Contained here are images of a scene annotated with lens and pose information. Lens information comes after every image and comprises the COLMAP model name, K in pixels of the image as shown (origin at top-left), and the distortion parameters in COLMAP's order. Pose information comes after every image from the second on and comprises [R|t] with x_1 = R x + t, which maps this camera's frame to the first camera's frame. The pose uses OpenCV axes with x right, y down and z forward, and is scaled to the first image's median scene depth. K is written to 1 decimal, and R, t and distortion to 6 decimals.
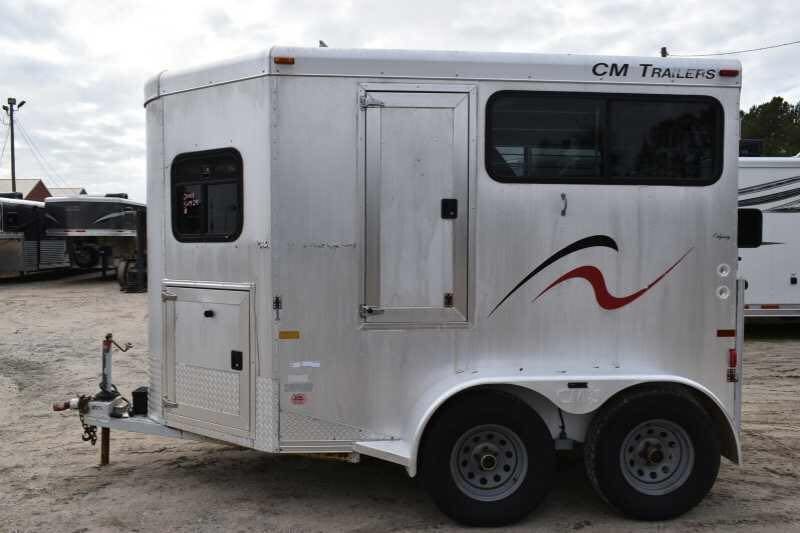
lens RADIAL K [[704.6, 0, 400.1], [0, 704.6, 268.6], [0, 0, 1]] dist [-0.016507, -0.003504]
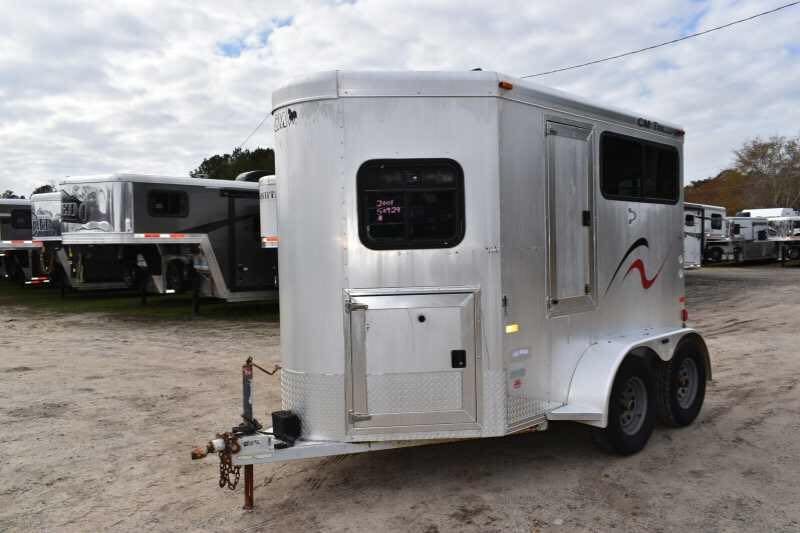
lens RADIAL K [[625.5, 0, 417.2], [0, 625.5, 265.6], [0, 0, 1]] dist [-0.000614, 0.000644]
pose [[0.764604, -0.039413, 0.643294, -0.889414], [0.044941, 0.998959, 0.007787, -0.020790], [-0.642932, 0.022956, 0.765579, 0.315370]]
